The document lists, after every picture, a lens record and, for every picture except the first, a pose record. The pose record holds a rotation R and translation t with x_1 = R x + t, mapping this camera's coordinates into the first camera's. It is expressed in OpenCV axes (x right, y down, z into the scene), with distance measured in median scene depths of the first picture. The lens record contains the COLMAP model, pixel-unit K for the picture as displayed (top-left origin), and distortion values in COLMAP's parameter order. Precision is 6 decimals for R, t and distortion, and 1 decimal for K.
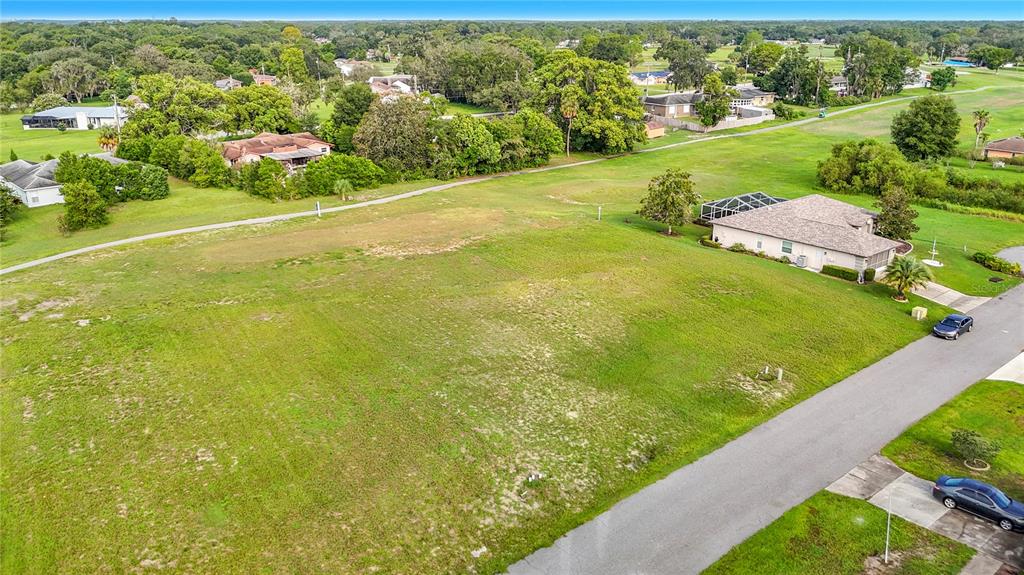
lens RADIAL K [[777.8, 0, 512.0], [0, 777.8, 287.5], [0, 0, 1]] dist [0.105756, -0.197422]
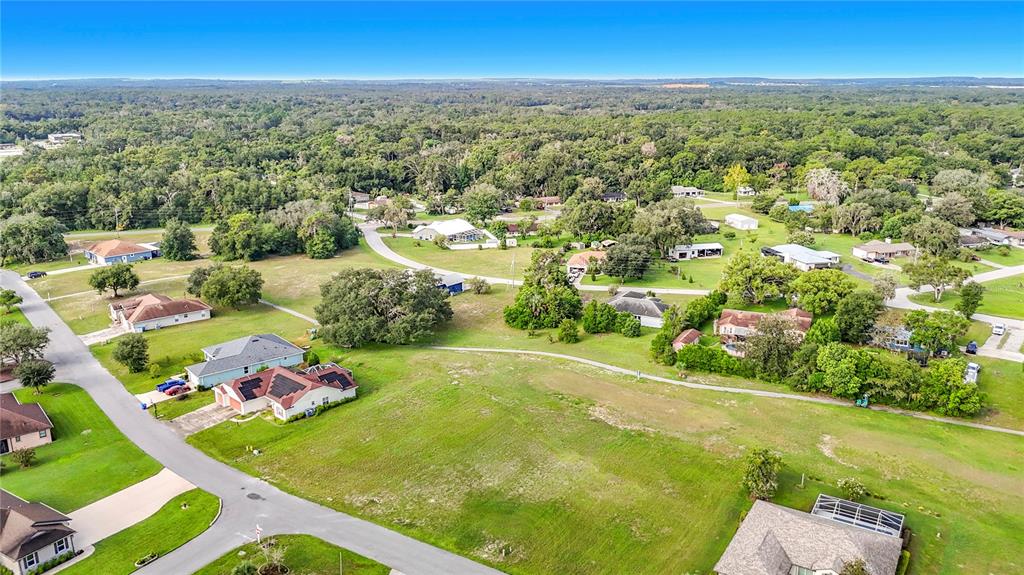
lens RADIAL K [[776.7, 0, 512.0], [0, 776.7, 287.5], [0, 0, 1]] dist [0.076424, -0.114618]
pose [[0.317045, 0.248643, -0.915237, 1.322477], [-0.304467, 0.940627, 0.150070, -0.524040], [0.898211, 0.231081, 0.373924, 0.168603]]
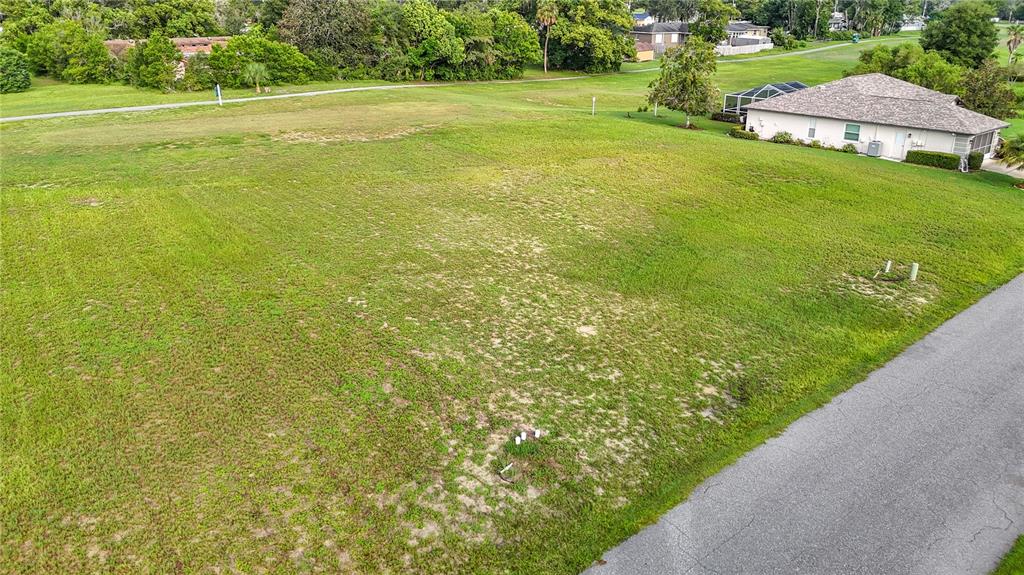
lens RADIAL K [[780.5, 0, 512.0], [0, 780.5, 287.5], [0, 0, 1]] dist [0.071825, -0.115123]
pose [[0.999162, -0.005728, 0.040537, -0.000004], [0.004526, 0.999549, 0.029672, 0.076359], [-0.040689, -0.029463, 0.998737, 0.289955]]
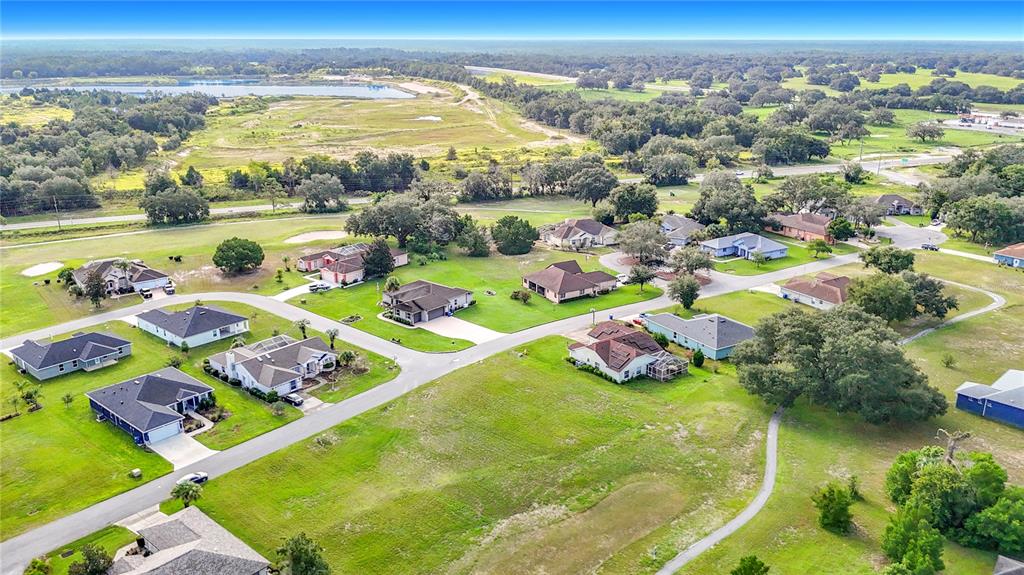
lens RADIAL K [[777.8, 0, 512.0], [0, 777.8, 287.5], [0, 0, 1]] dist [0.105756, -0.197422]
pose [[-0.985551, 0.054923, -0.160226, 0.094818], [-0.051535, 0.803885, 0.592549, -1.185302], [0.161348, 0.592244, -0.789439, 1.926905]]
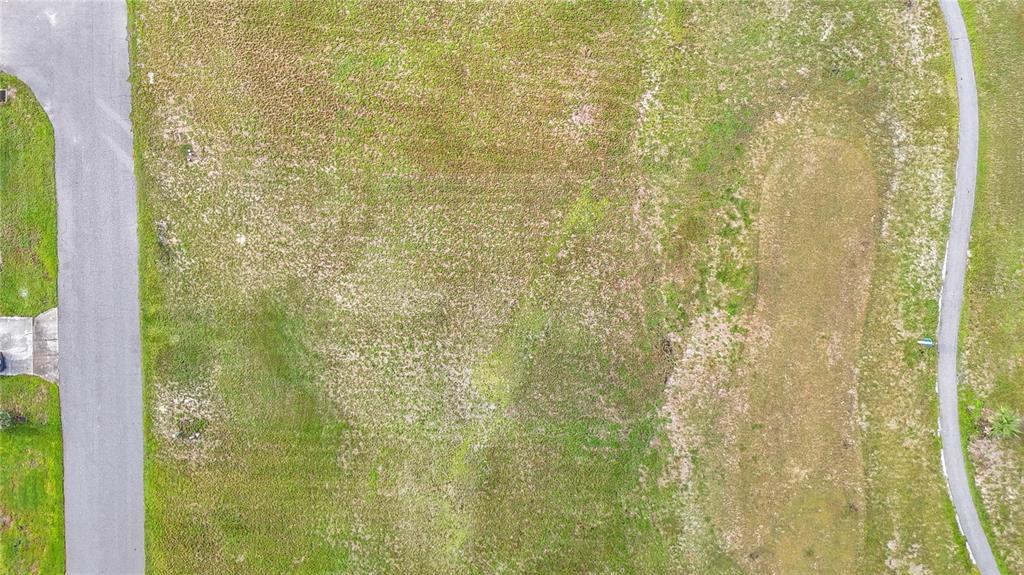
lens RADIAL K [[776.7, 0, 512.0], [0, 776.7, 287.5], [0, 0, 1]] dist [0.076424, -0.114618]
pose [[-0.626479, 0.779394, -0.008307, -0.079110], [-0.269259, -0.206406, 0.940689, -0.744384], [0.731453, 0.591559, 0.339168, 0.625539]]
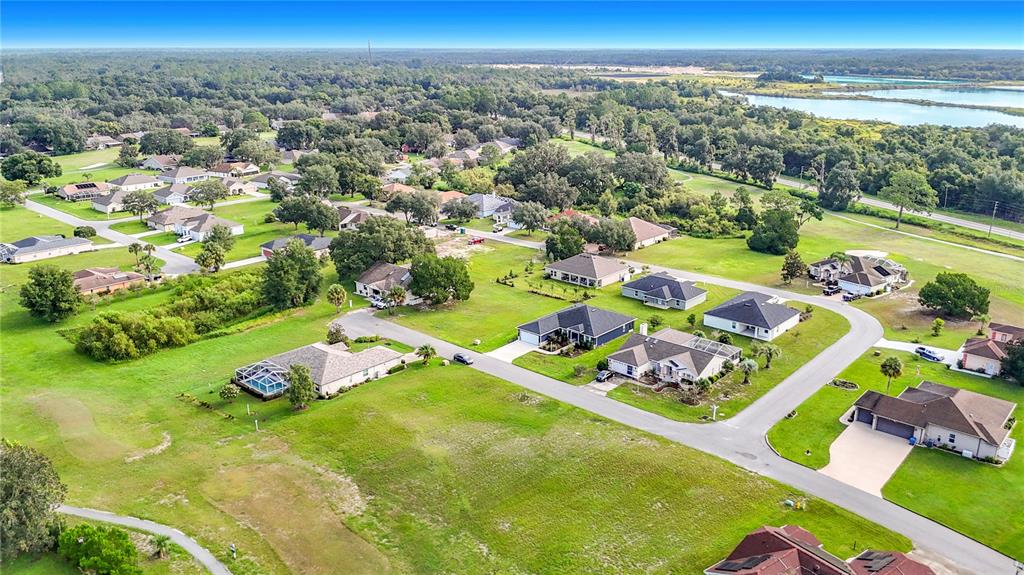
lens RADIAL K [[776.7, 0, 512.0], [0, 776.7, 287.5], [0, 0, 1]] dist [0.076424, -0.114618]
pose [[-0.151481, -0.287741, 0.945652, -1.355788], [0.317969, 0.891658, 0.322246, -0.717143], [-0.935922, 0.349502, -0.043576, 0.758472]]
